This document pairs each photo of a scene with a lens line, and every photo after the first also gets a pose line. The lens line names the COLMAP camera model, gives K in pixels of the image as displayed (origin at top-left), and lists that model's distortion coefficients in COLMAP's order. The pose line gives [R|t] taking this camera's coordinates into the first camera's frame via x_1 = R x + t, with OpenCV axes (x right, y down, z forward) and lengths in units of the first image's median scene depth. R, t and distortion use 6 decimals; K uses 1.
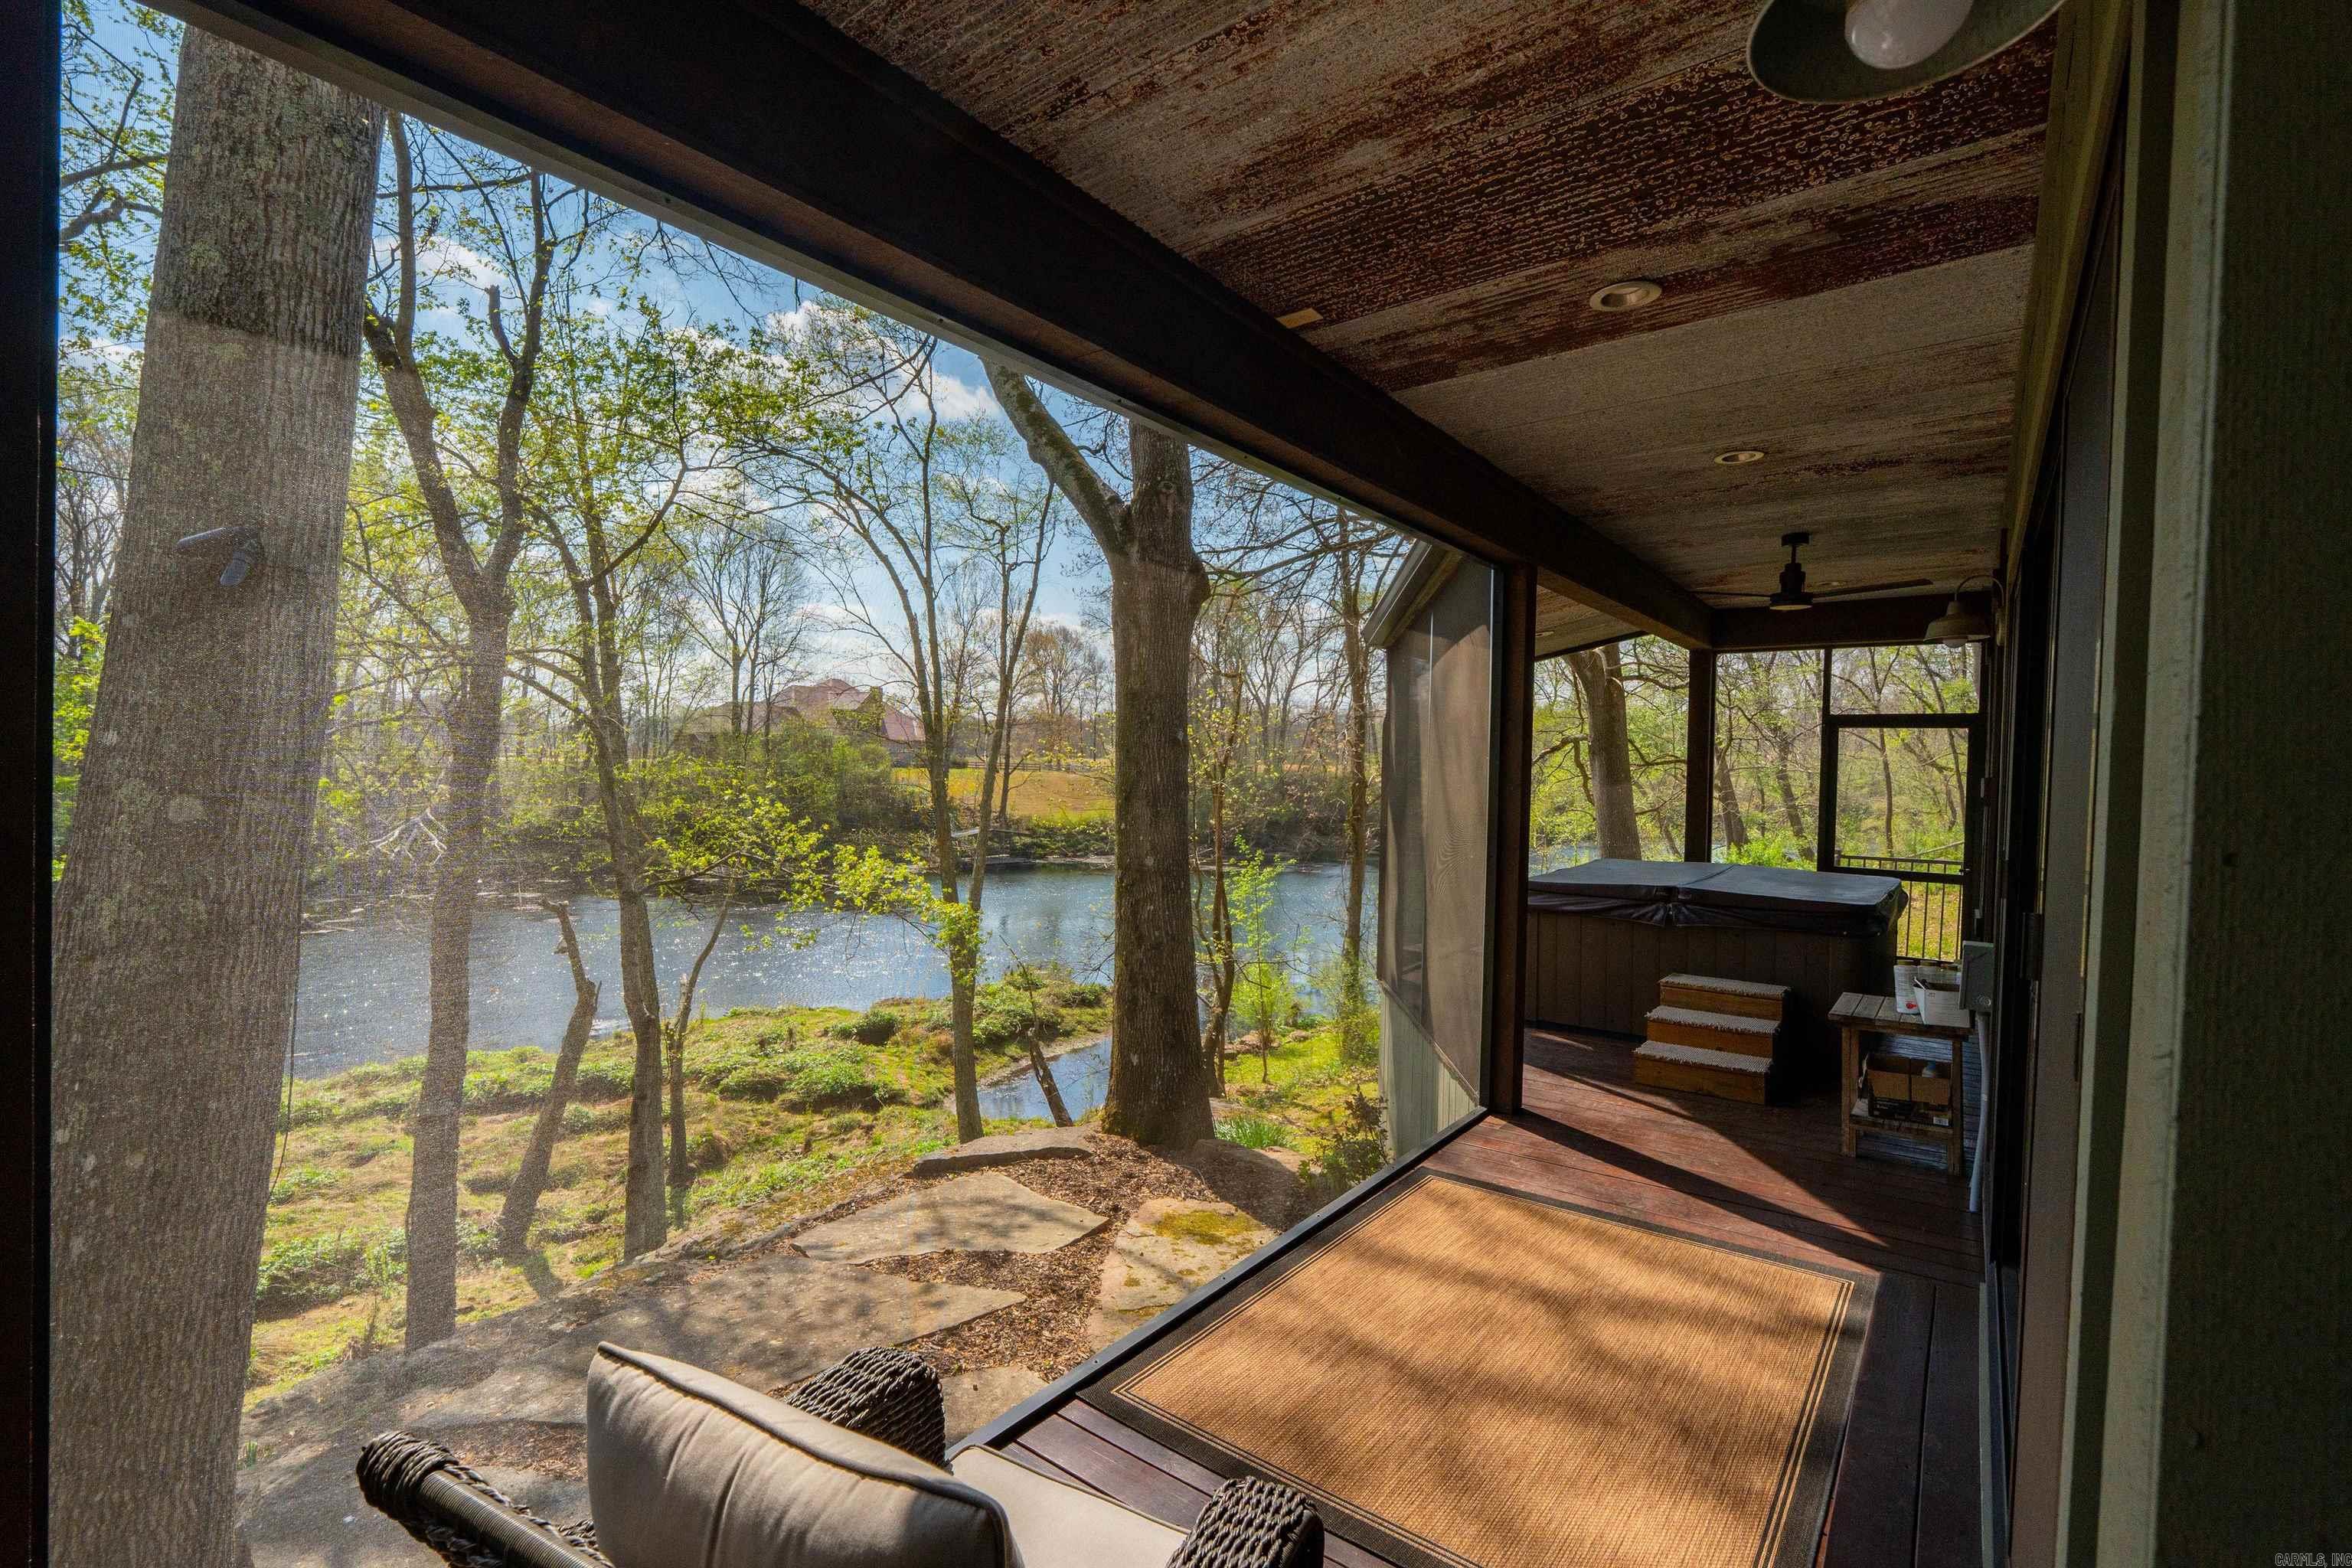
lens RADIAL K [[1044.4, 0, 1162.0], [0, 1044.4, 783.9], [0, 0, 1]] dist [-0.005372, 0.000494]
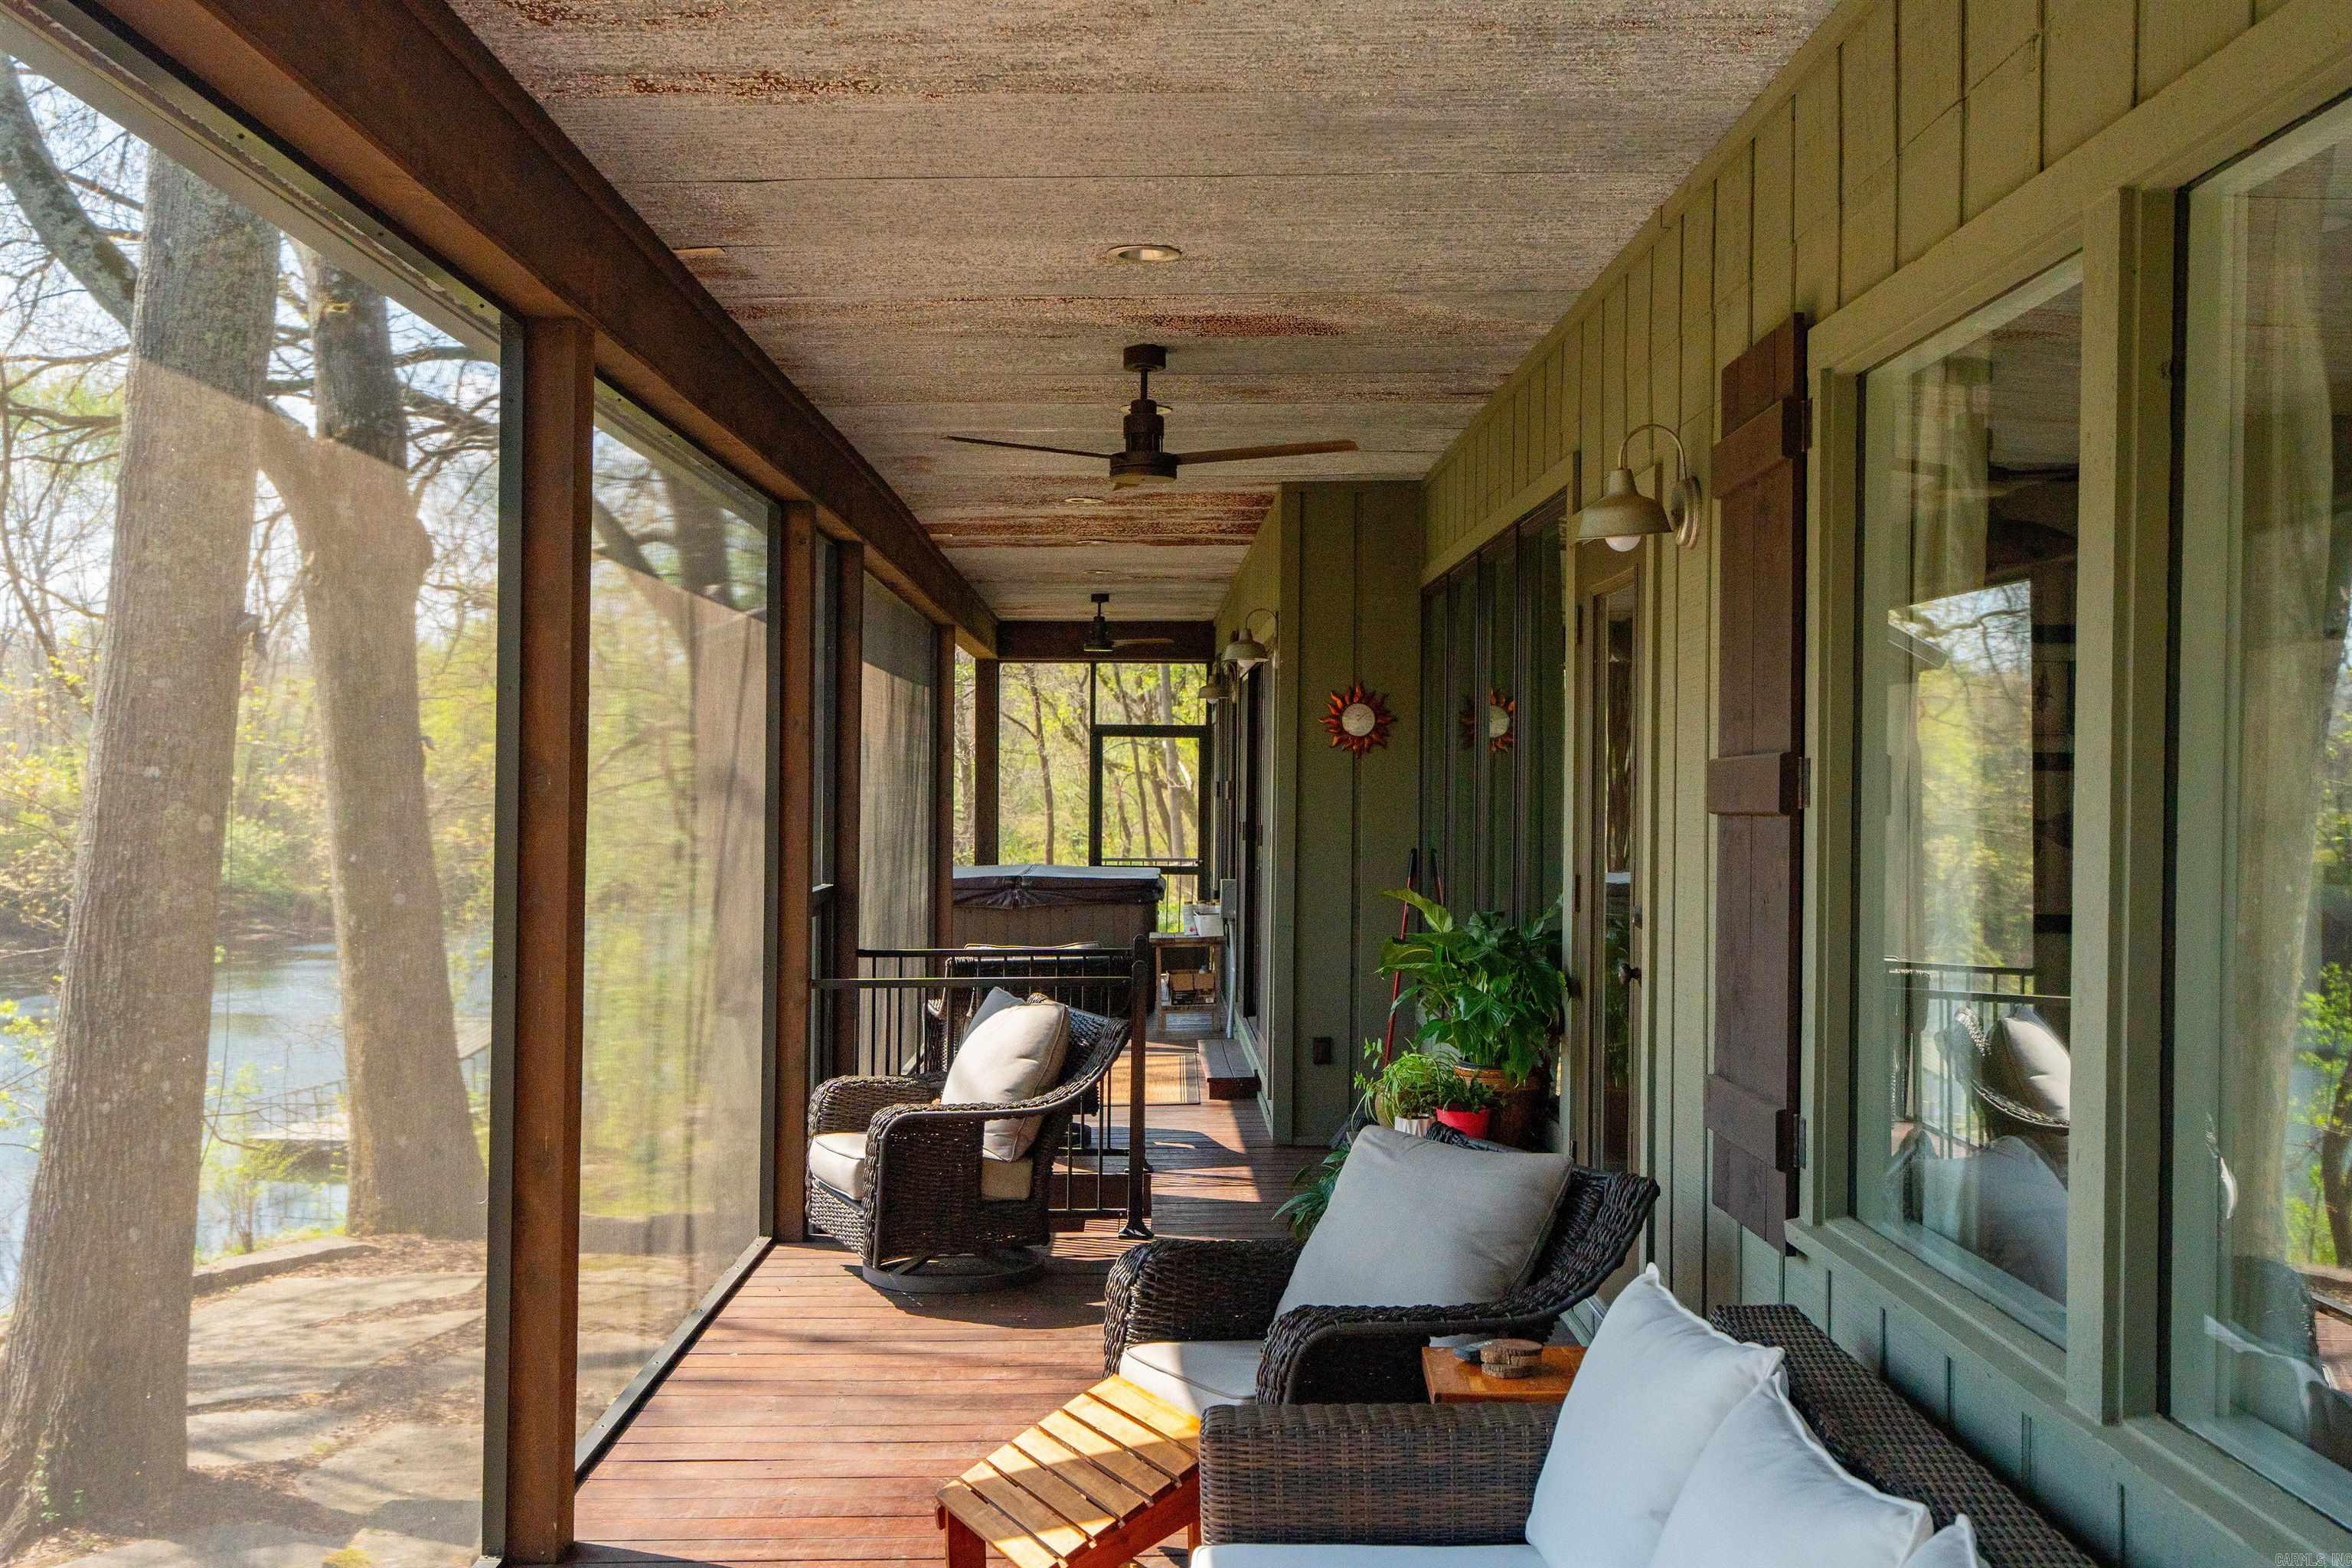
lens RADIAL K [[2262.4, 0, 1176.6], [0, 2262.4, 783.8], [0, 0, 1]] dist [-0.010759, 0.000000]
pose [[0.780243, -0.014684, 0.625304, -1.034461], [0.021154, 0.999772, -0.002918, 0.004497], [-0.625119, 0.015505, 0.780376, -1.195378]]
